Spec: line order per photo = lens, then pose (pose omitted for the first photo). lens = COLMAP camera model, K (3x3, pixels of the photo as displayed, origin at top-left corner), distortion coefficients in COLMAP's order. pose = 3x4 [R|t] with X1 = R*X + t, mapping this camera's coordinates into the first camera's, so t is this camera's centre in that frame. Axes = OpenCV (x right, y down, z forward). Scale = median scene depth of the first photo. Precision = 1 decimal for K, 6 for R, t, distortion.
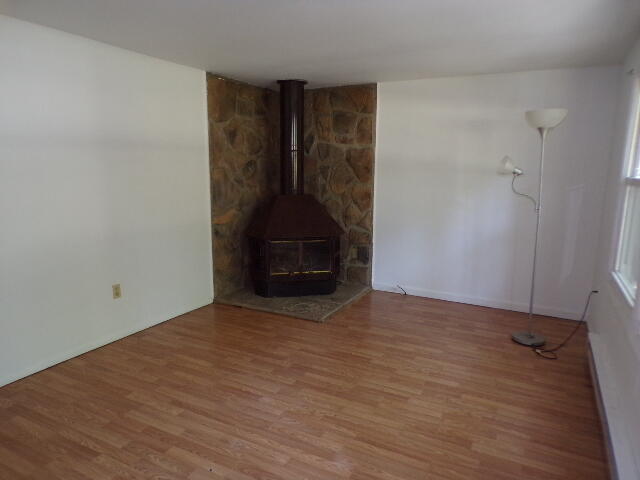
lens RADIAL K [[442.6, 0, 320.2], [0, 442.6, 239.3], [0, 0, 1]] dist [-0.002407, 0.018788]
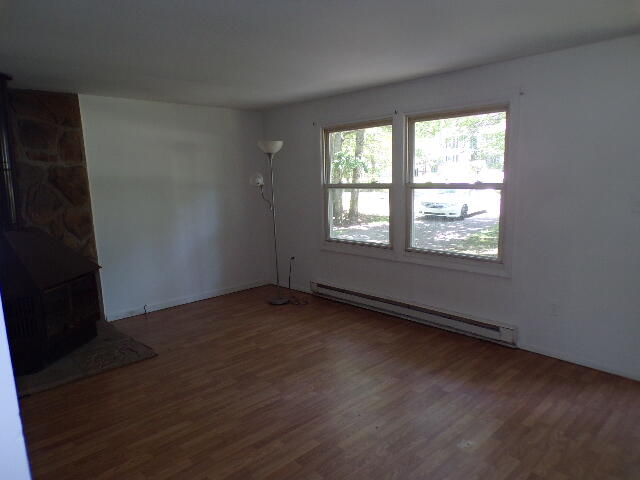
lens RADIAL K [[442.6, 0, 316.0], [0, 442.6, 243.0], [0, 0, 1]] dist [-0.002407, 0.018788]
pose [[0.327137, -0.164624, 0.930527, -0.607026], [0.189135, 0.976190, 0.106210, -0.064712], [-0.925856, 0.141250, 0.350484, 0.287910]]
